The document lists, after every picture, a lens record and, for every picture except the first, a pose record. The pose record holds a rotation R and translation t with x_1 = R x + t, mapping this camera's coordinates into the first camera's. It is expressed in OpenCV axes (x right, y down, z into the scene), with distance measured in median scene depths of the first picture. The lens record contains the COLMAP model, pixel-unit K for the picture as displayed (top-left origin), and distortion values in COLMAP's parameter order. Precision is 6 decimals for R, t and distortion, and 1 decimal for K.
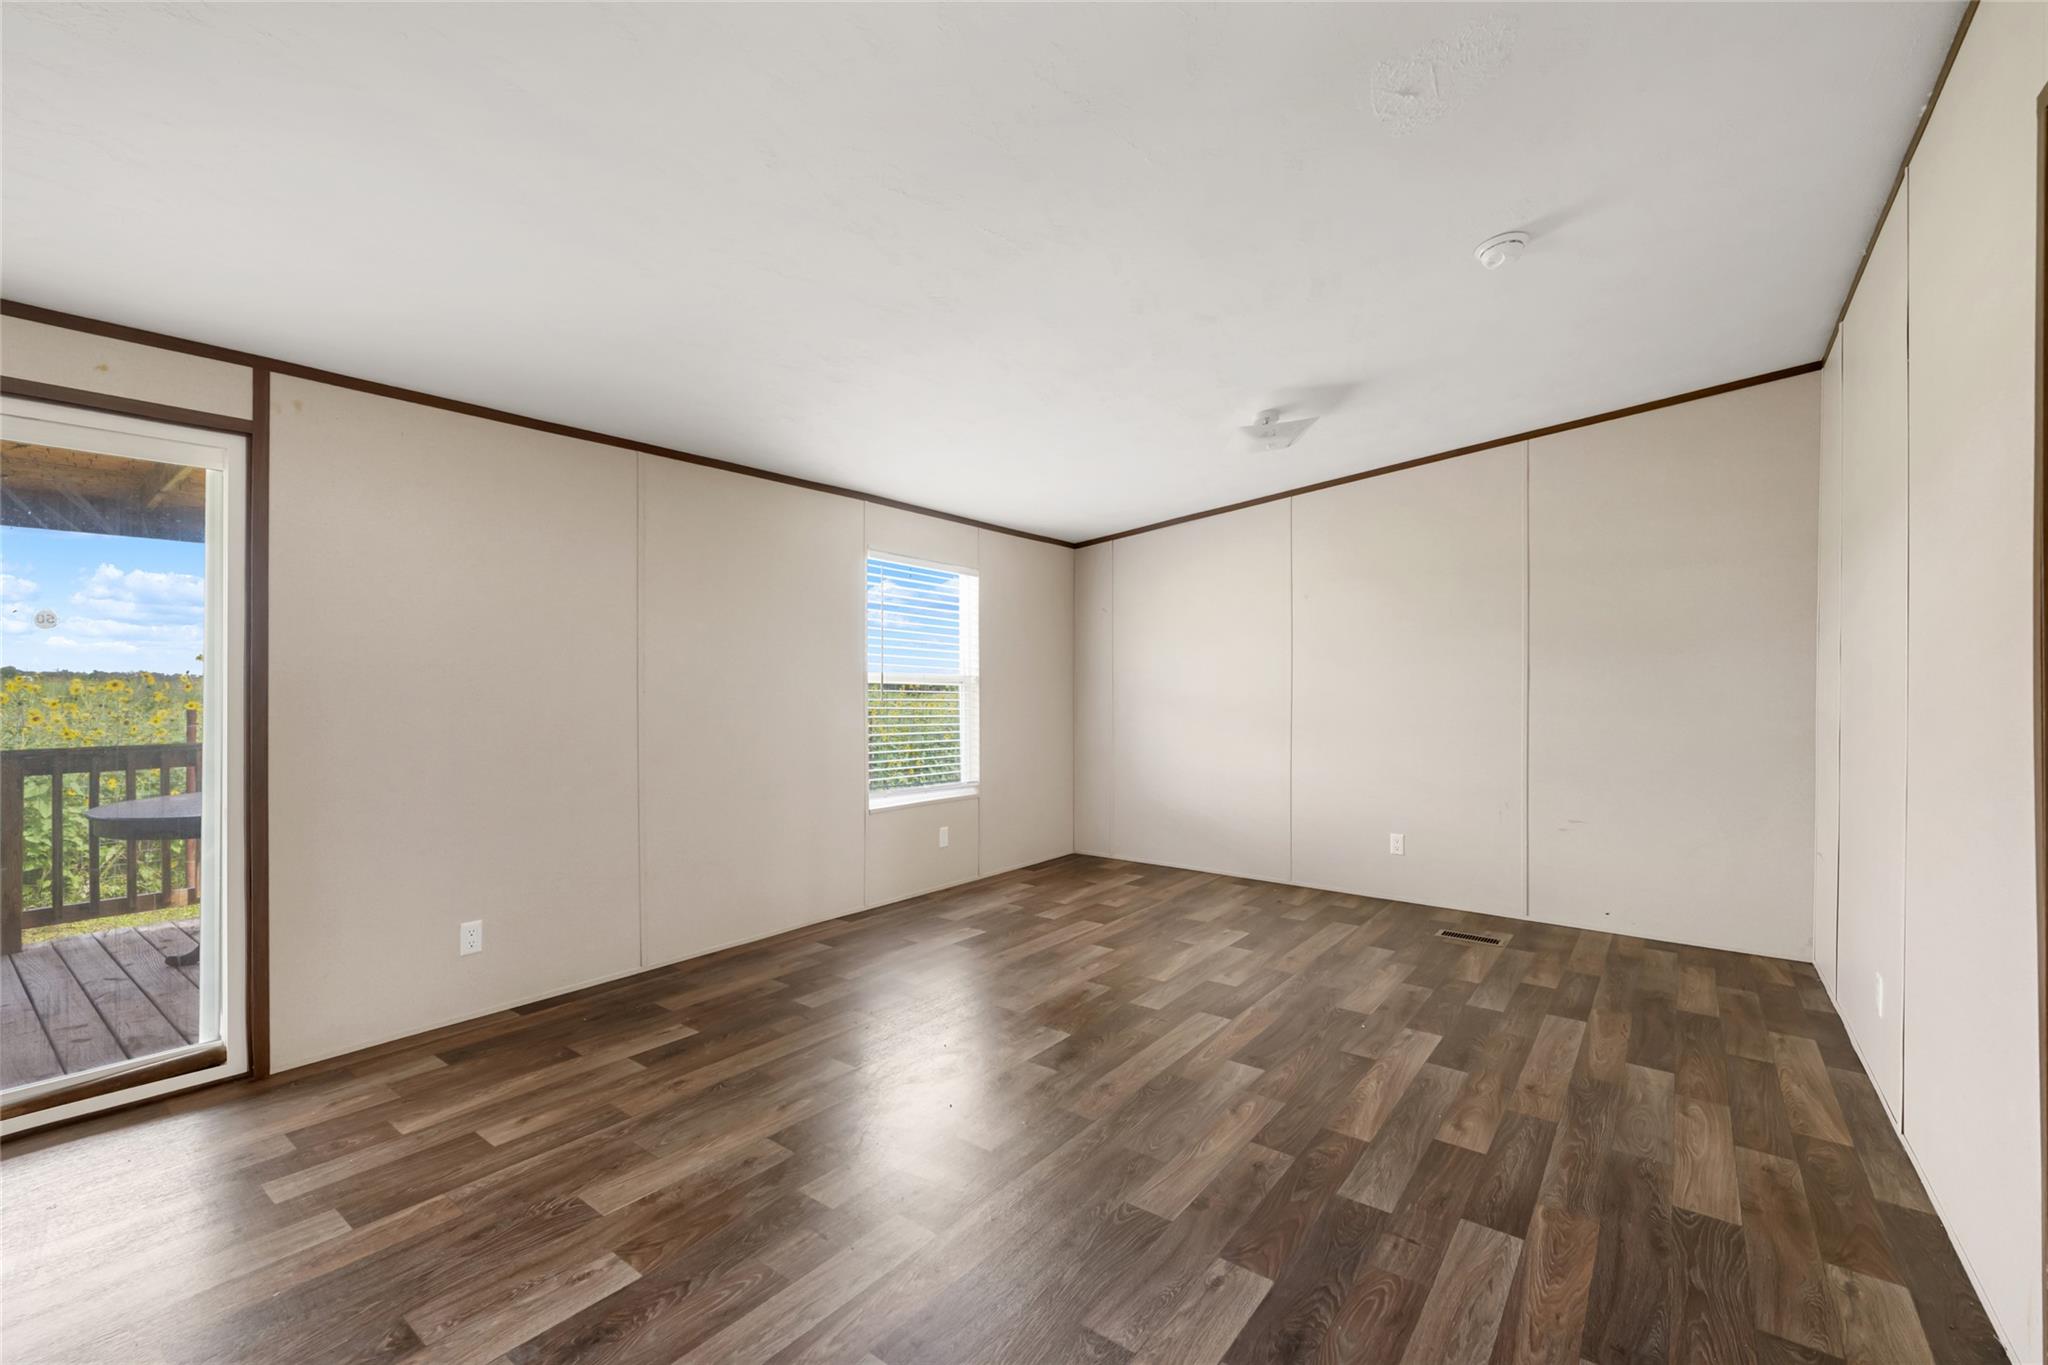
lens RADIAL K [[859.1, 0, 1020.8], [0, 859.1, 676.1], [0, 0, 1]] dist [-0.003404, 0.001529]
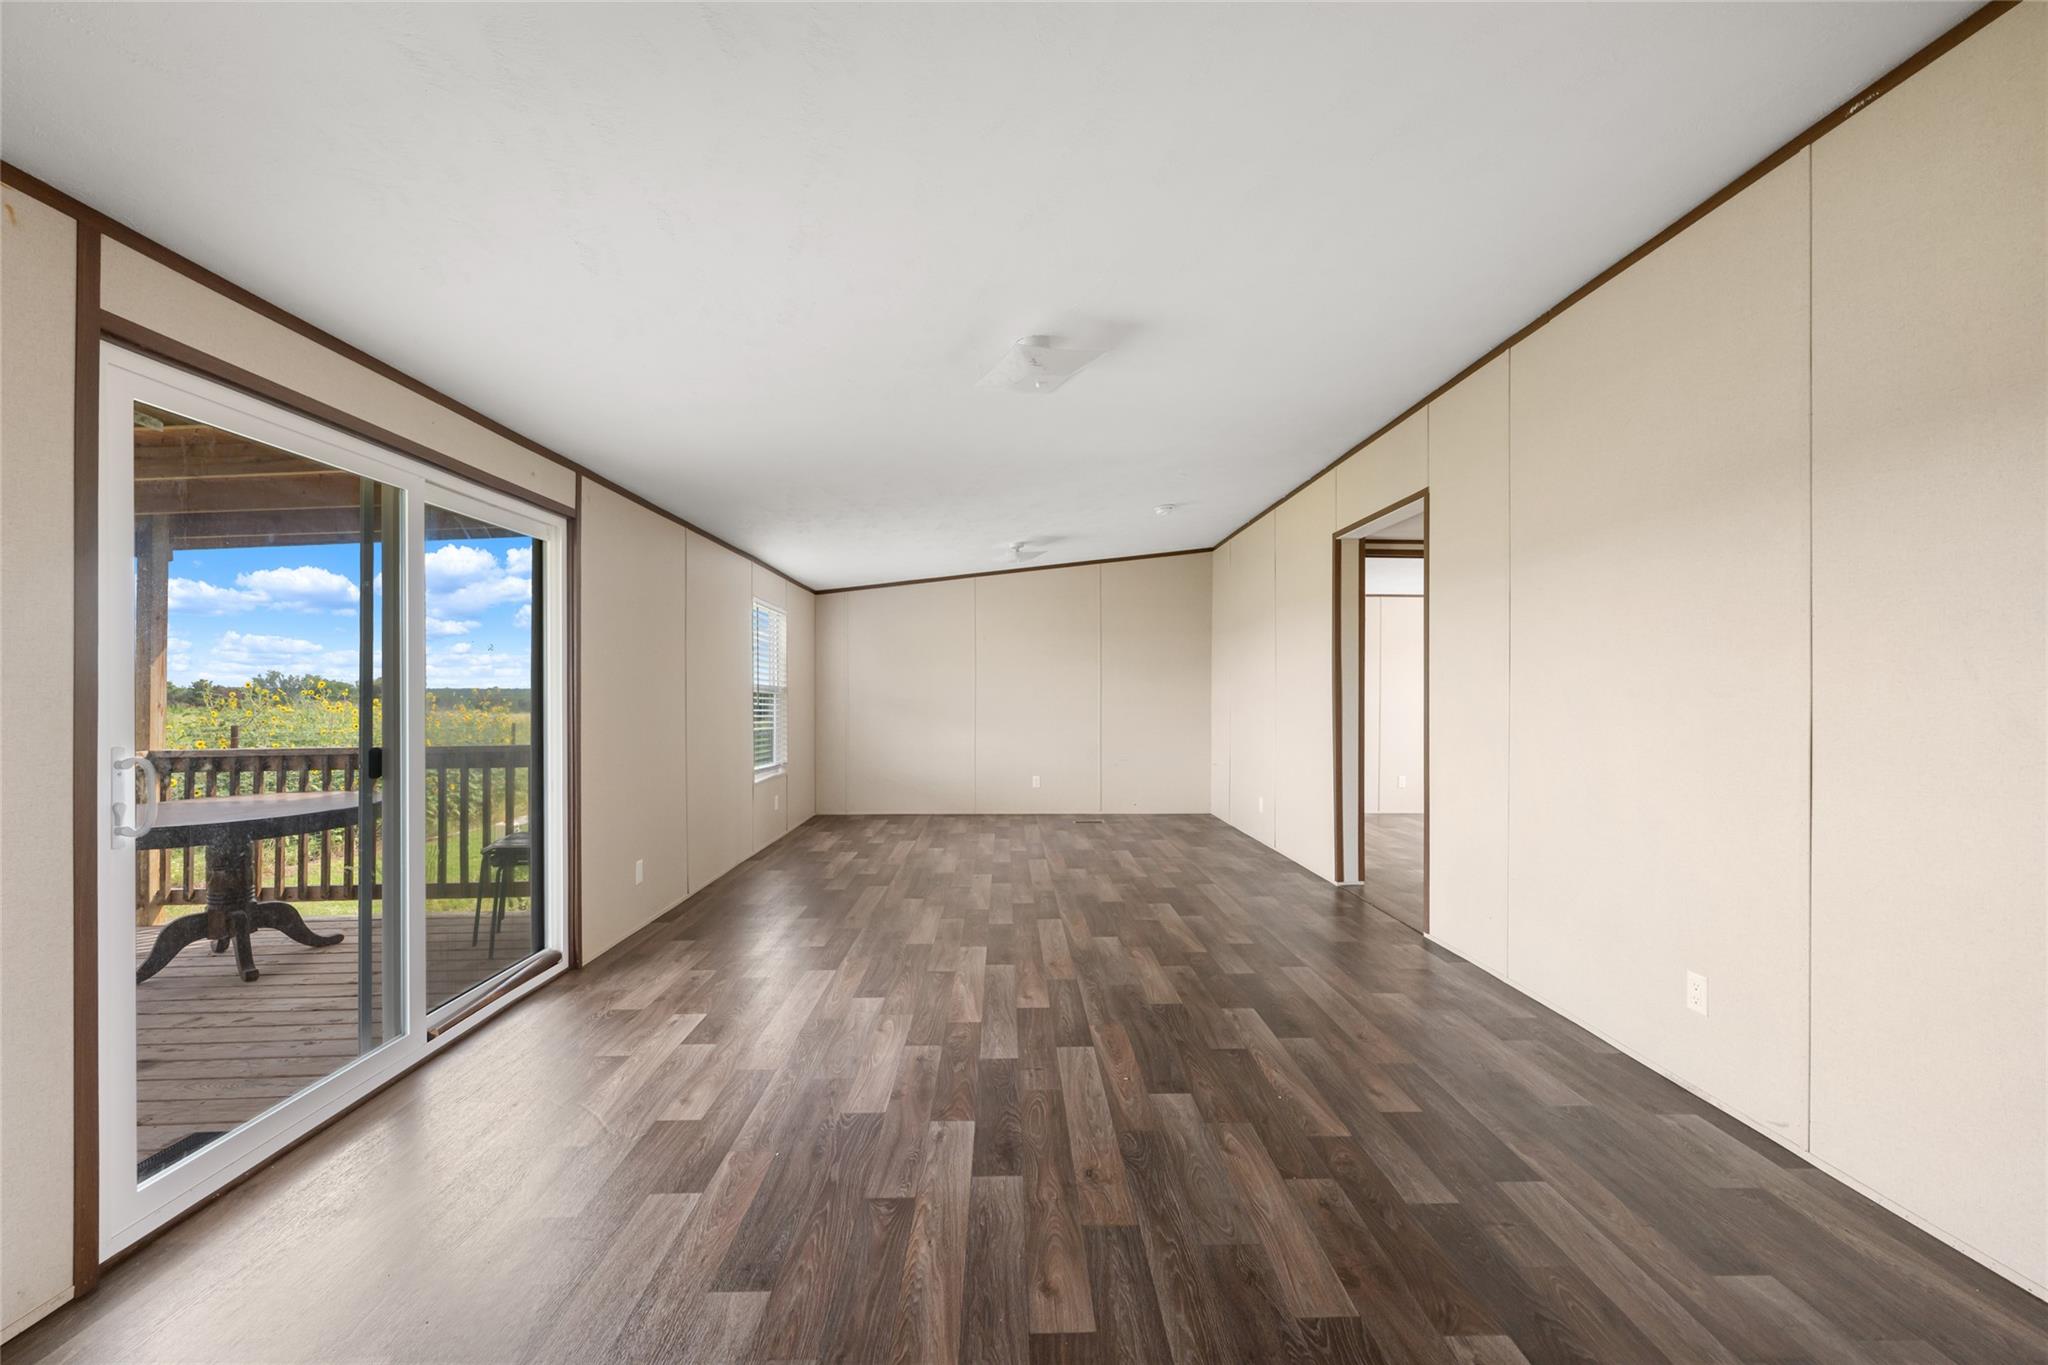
lens RADIAL K [[807.7, 0, 1019.4], [0, 807.7, 691.0], [0, 0, 1]] dist [-0.002376, 0.000720]
pose [[0.782081, -0.006186, 0.623146, -0.373124], [-0.000179, 0.999948, 0.010153, 0.004760], [-0.623176, -0.008052, 0.782040, -0.039536]]
